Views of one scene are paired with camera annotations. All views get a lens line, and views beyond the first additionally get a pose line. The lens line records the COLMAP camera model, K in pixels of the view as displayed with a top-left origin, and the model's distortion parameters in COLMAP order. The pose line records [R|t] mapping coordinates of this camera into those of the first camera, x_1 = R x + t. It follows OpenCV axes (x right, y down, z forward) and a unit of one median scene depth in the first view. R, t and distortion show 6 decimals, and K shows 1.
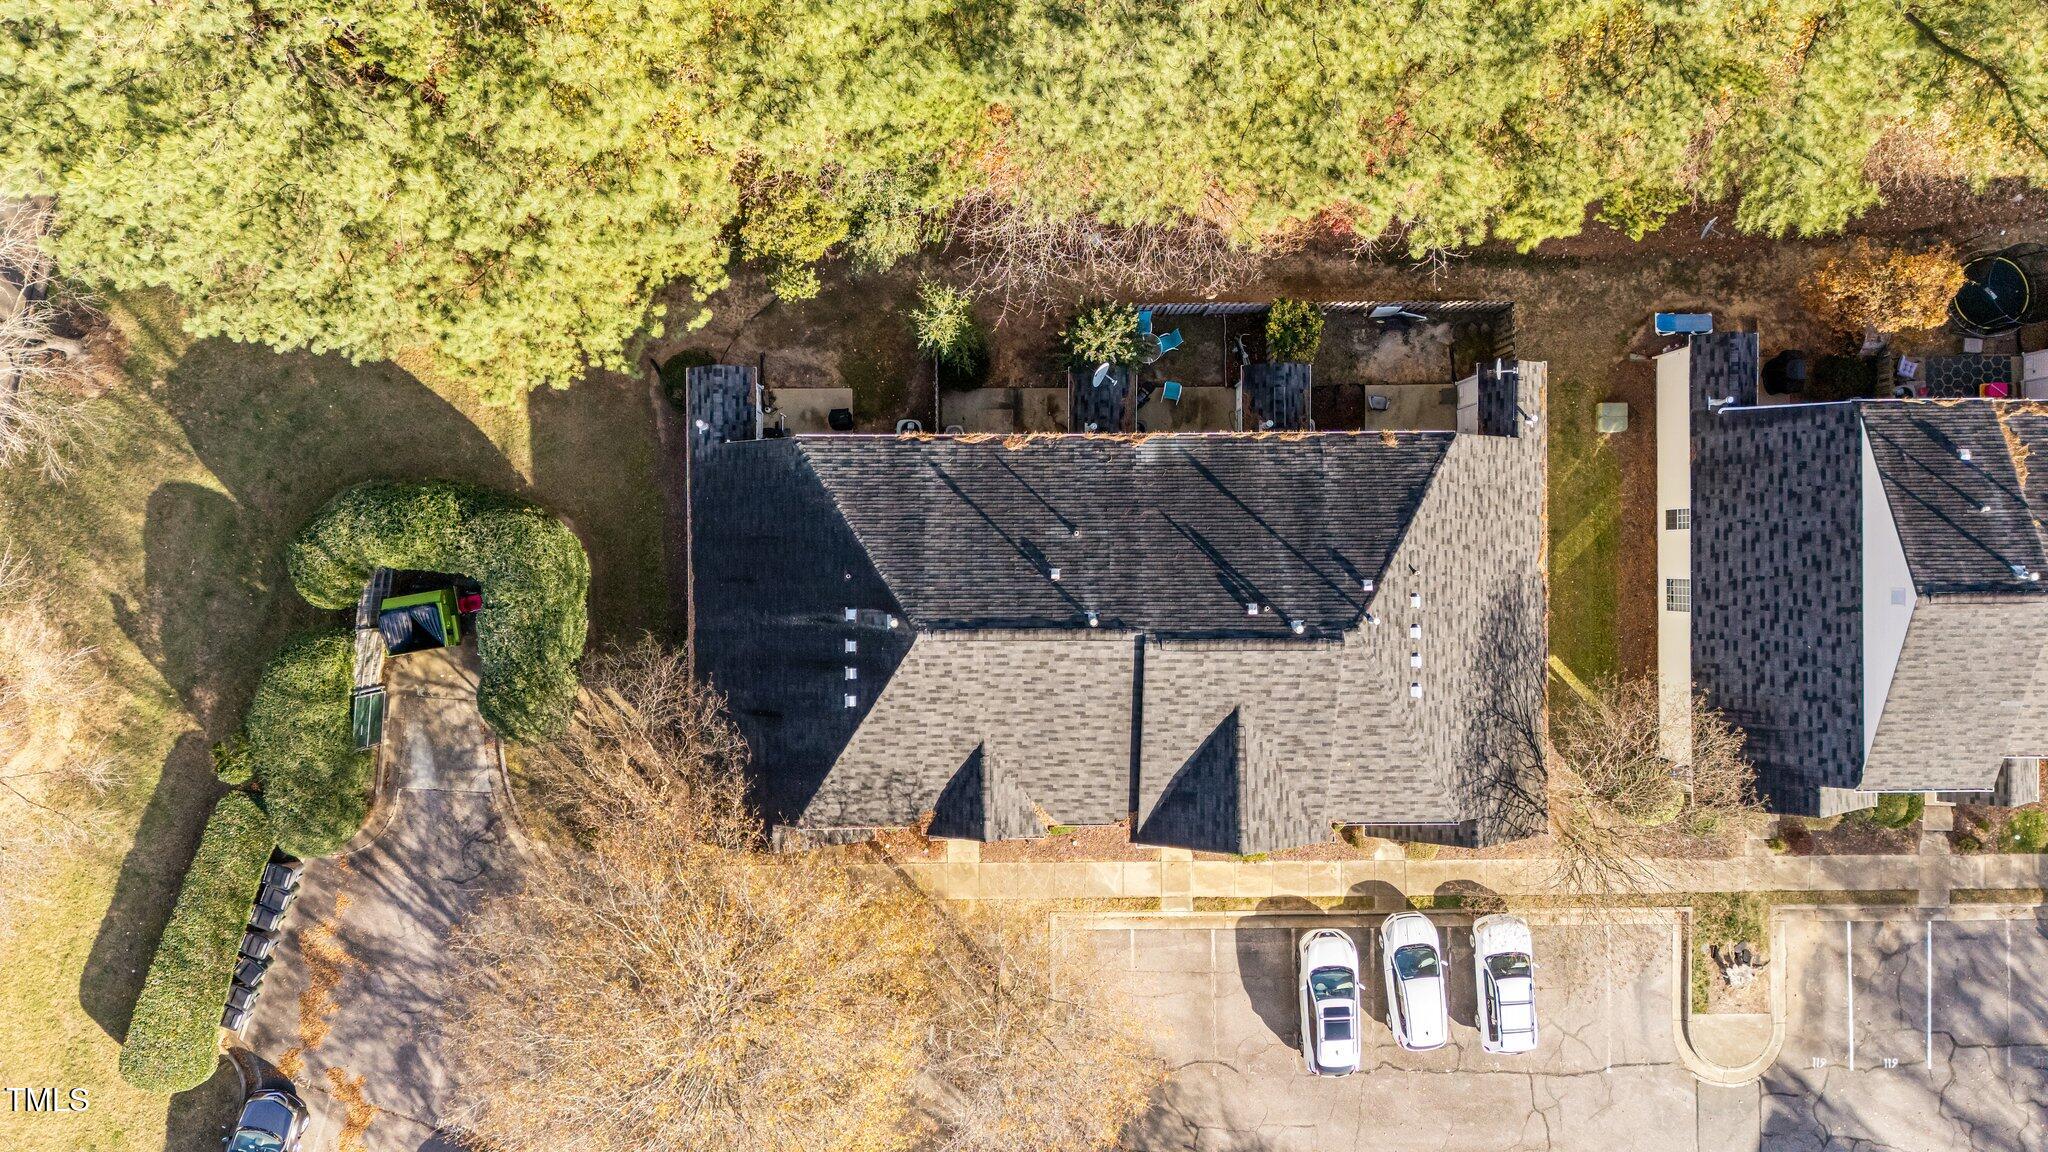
lens RADIAL K [[1516.8, 0, 1020.7], [0, 1516.8, 575.4], [0, 0, 1]] dist [0.034337, -0.009272]
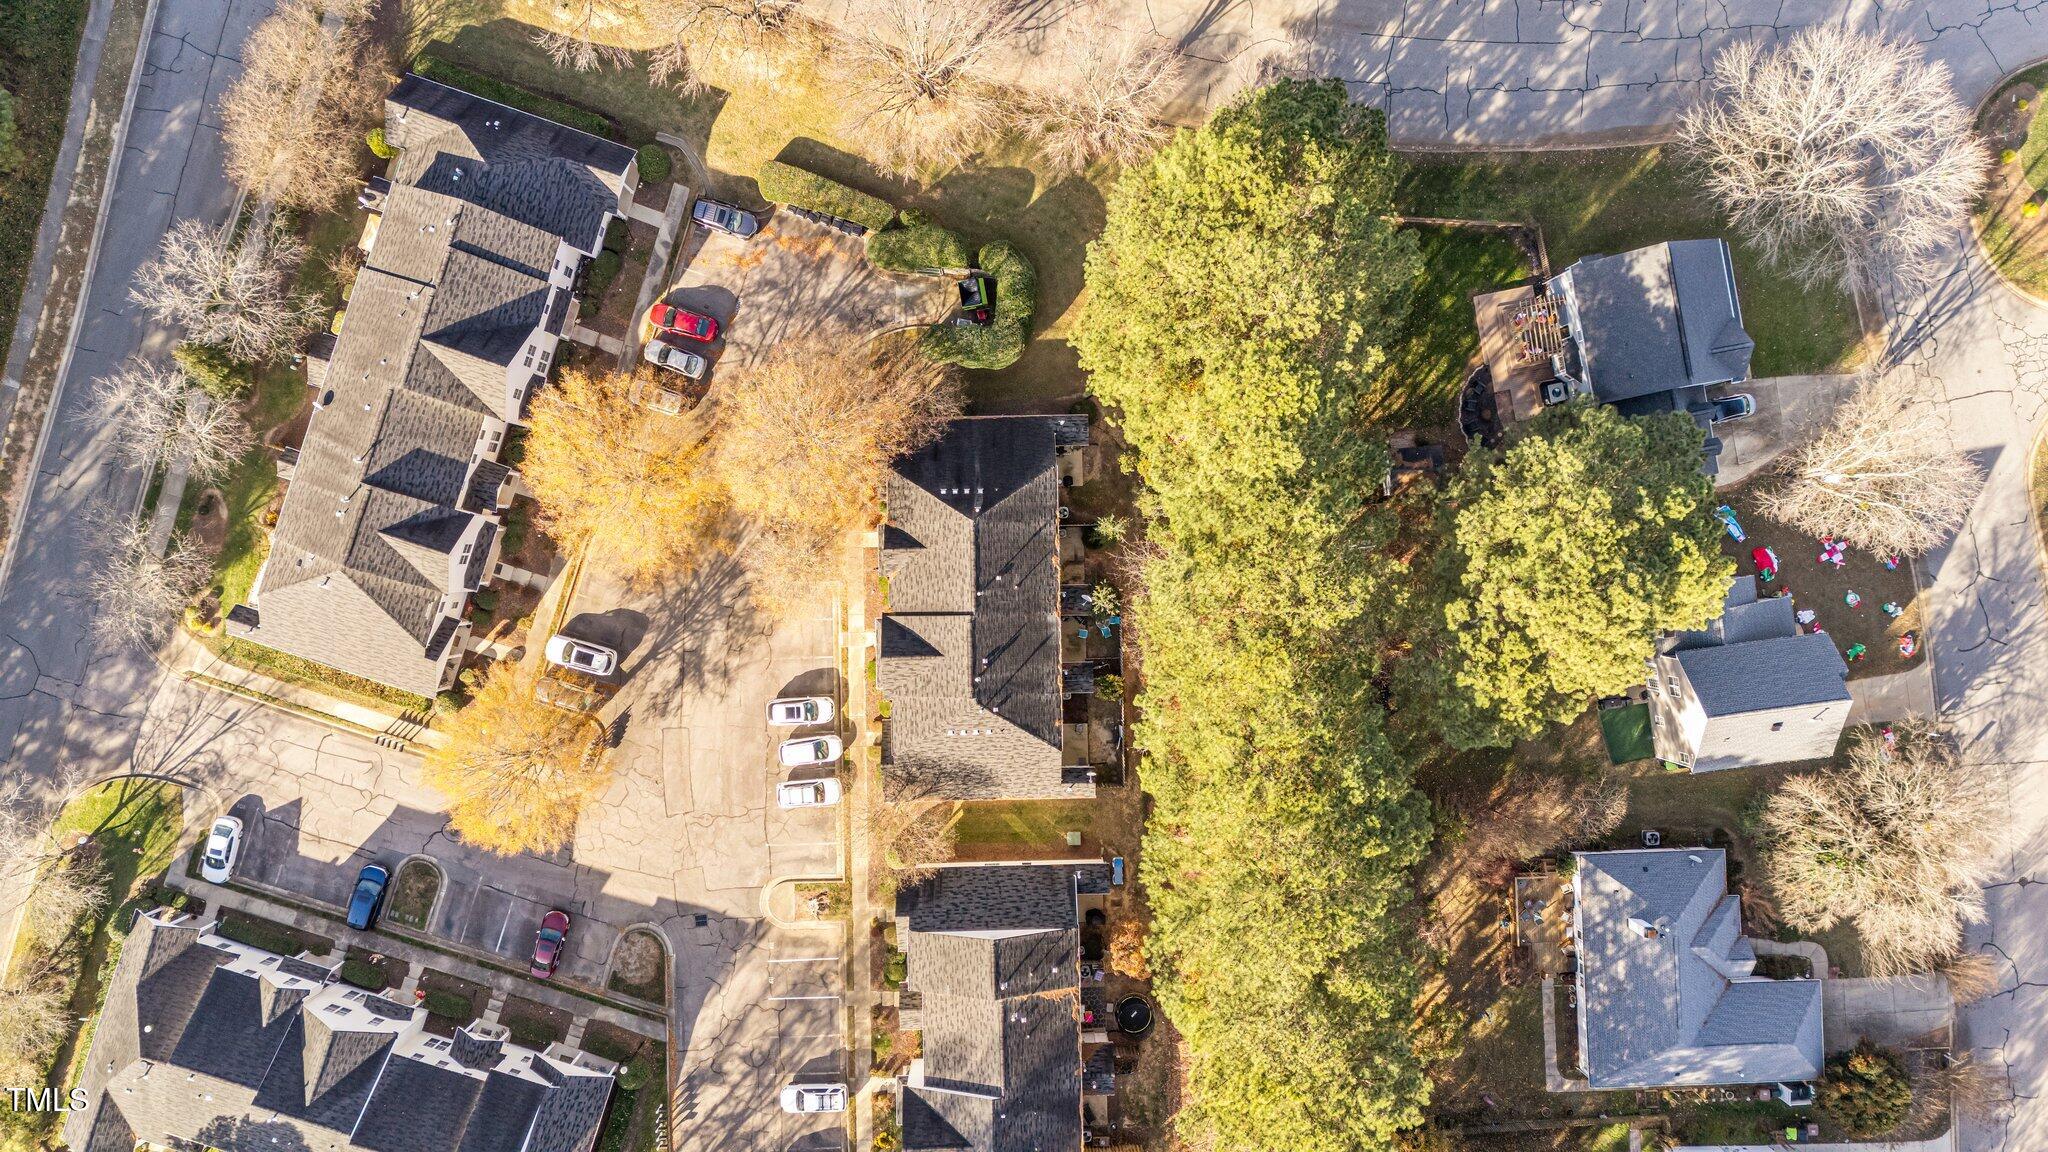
lens RADIAL K [[1516.8, 0, 1021.3], [0, 1516.8, 580.0], [0, 0, 1]] dist [0.034337, -0.009272]
pose [[0.012883, 0.999916, -0.001259, 0.026290], [-0.999712, 0.012855, -0.020245, 0.010544], [-0.020227, 0.001519, 0.999794, -1.217328]]
